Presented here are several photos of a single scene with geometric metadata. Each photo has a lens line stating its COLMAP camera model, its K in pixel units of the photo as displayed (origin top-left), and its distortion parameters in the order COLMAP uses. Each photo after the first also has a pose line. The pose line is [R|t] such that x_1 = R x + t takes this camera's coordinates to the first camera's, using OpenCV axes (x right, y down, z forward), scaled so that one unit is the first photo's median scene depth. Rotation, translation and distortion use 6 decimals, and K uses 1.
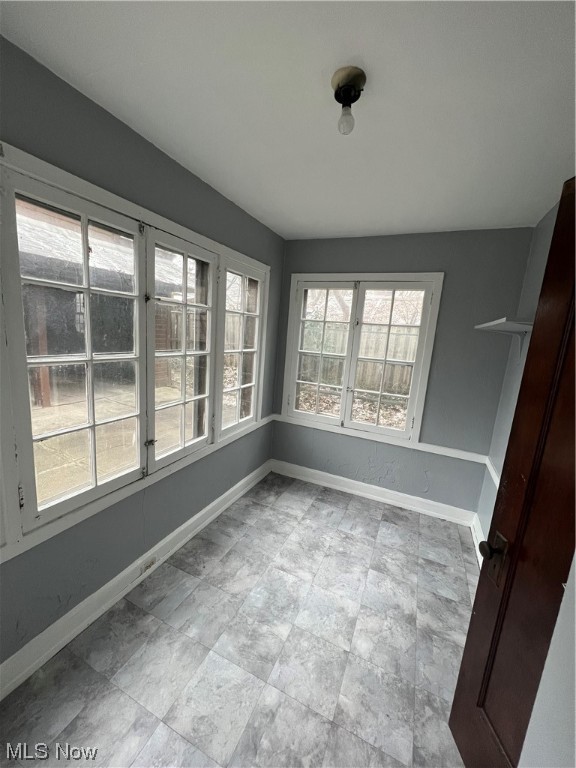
lens RADIAL K [[305.5, 0, 286.8], [0, 305.5, 382.4], [0, 0, 1]] dist [-0.001907, -0.001324]
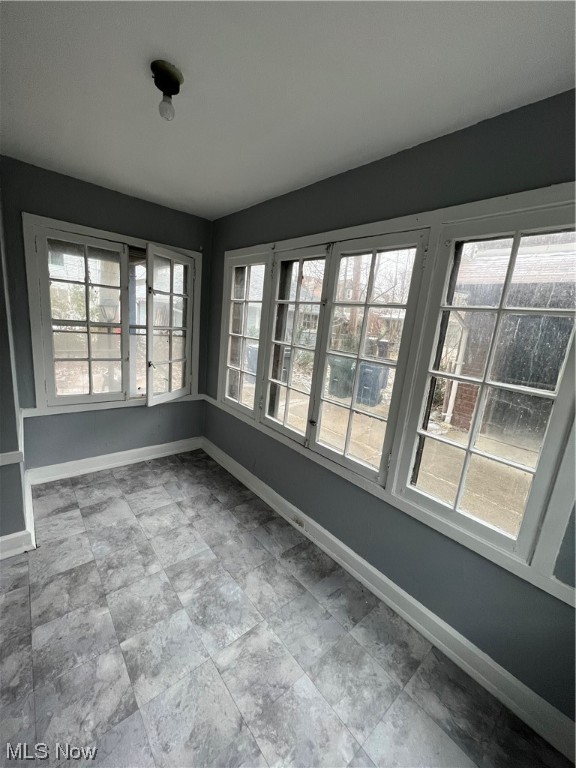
lens RADIAL K [[305.5, 0, 287.4], [0, 305.5, 383.5], [0, 0, 1]] dist [-0.001907, -0.001324]
pose [[-0.418550, 0.059451, -0.906246, 0.664609], [-0.284816, 0.938924, 0.193138, -0.146927], [0.862378, 0.338952, -0.376054, 1.296333]]
